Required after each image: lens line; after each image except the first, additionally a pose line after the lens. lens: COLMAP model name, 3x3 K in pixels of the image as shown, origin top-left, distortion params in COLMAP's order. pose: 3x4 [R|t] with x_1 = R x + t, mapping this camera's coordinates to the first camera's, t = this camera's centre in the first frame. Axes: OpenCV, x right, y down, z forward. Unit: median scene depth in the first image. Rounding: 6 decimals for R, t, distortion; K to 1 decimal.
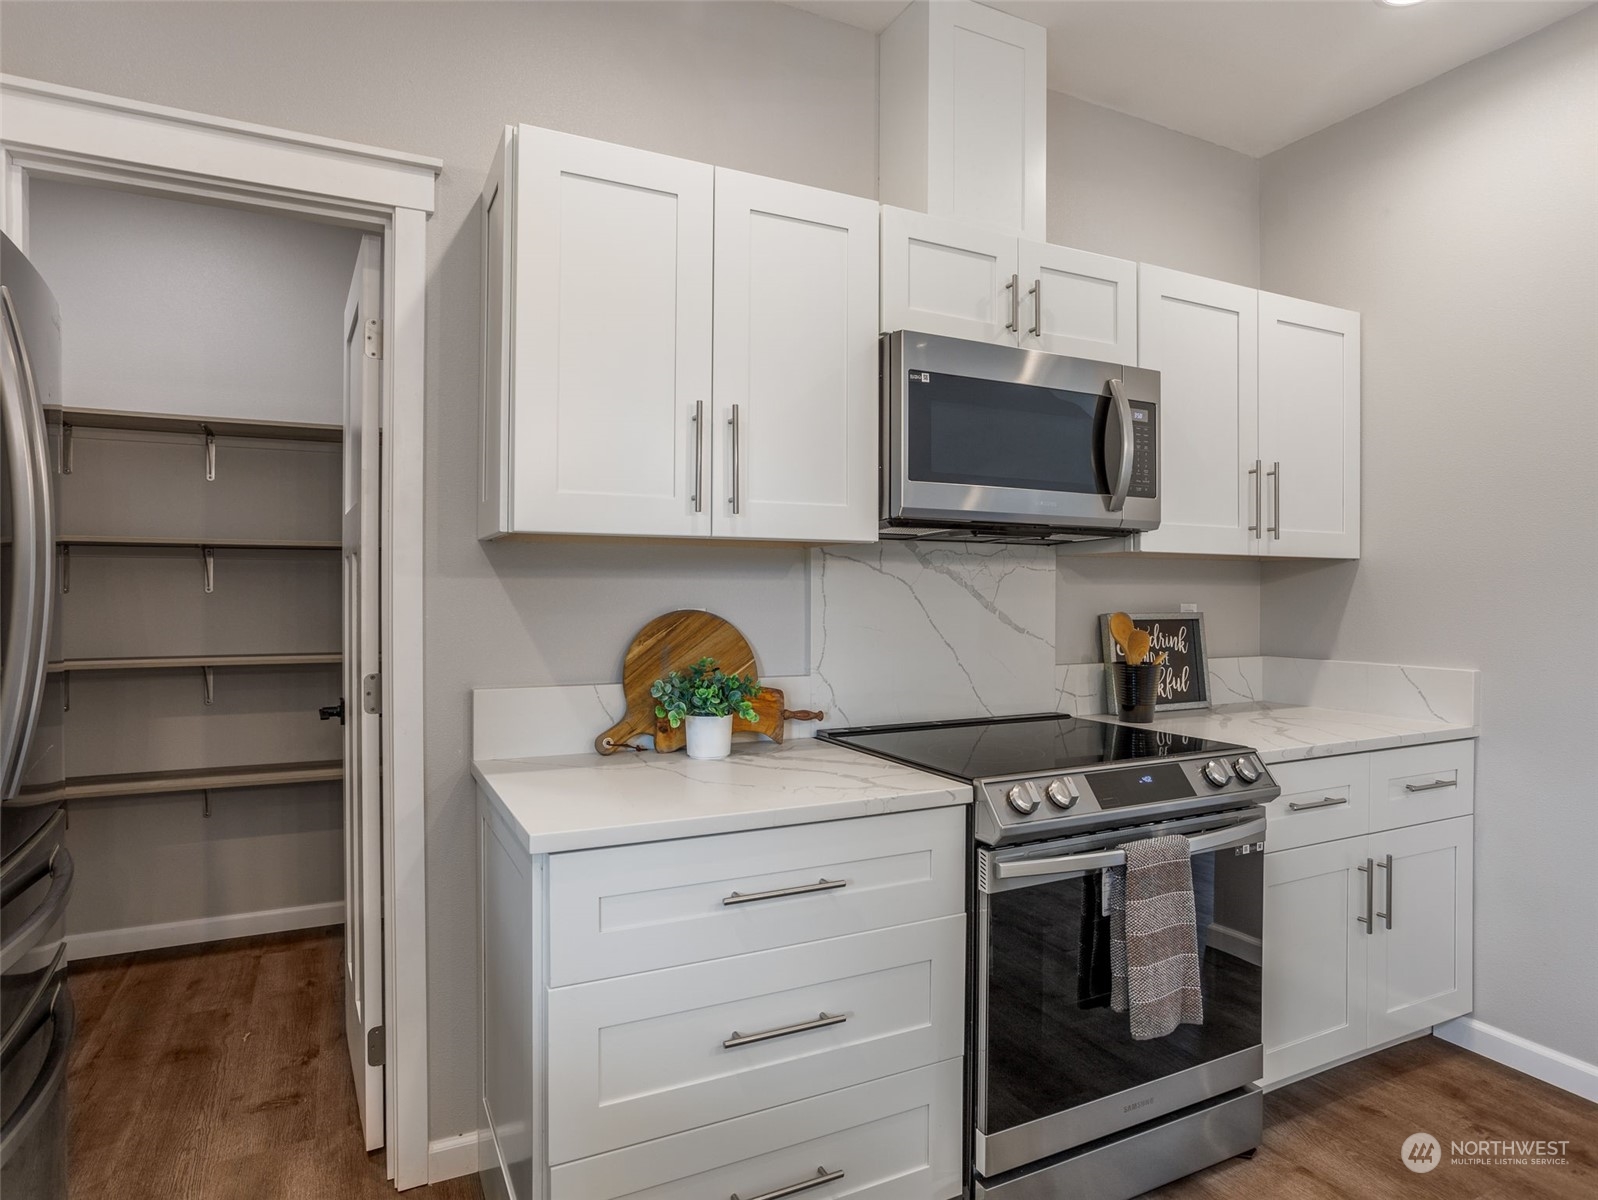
lens RADIAL K [[846.3, 0, 801.7], [0, 846.3, 593.2], [0, 0, 1]] dist [-0.020887, 0.002612]
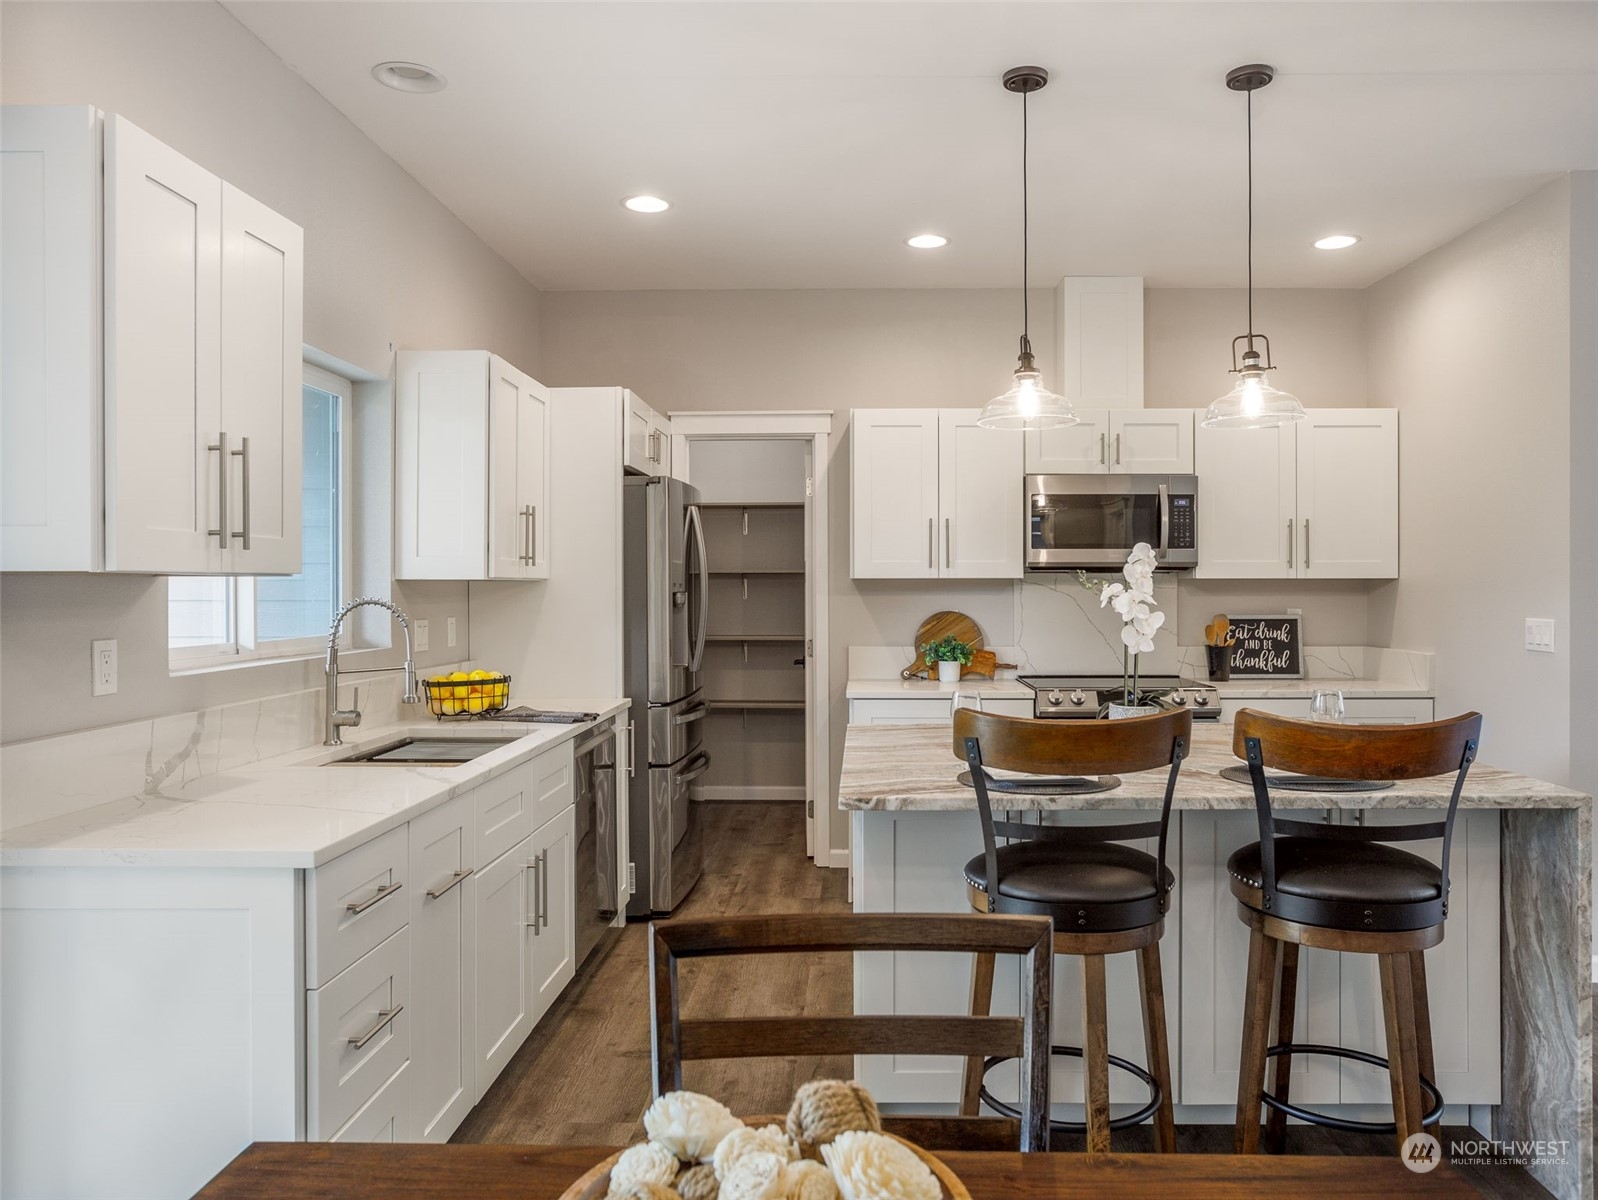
lens RADIAL K [[985.8, 0, 802.2], [0, 985.8, 596.5], [0, 0, 1]] dist [-0.000508, -0.000075]
pose [[0.853769, -0.001625, -0.520649, 0.766828], [0.004490, 0.999981, 0.004241, -0.024935], [0.520632, -0.005959, 0.853760, -1.141835]]
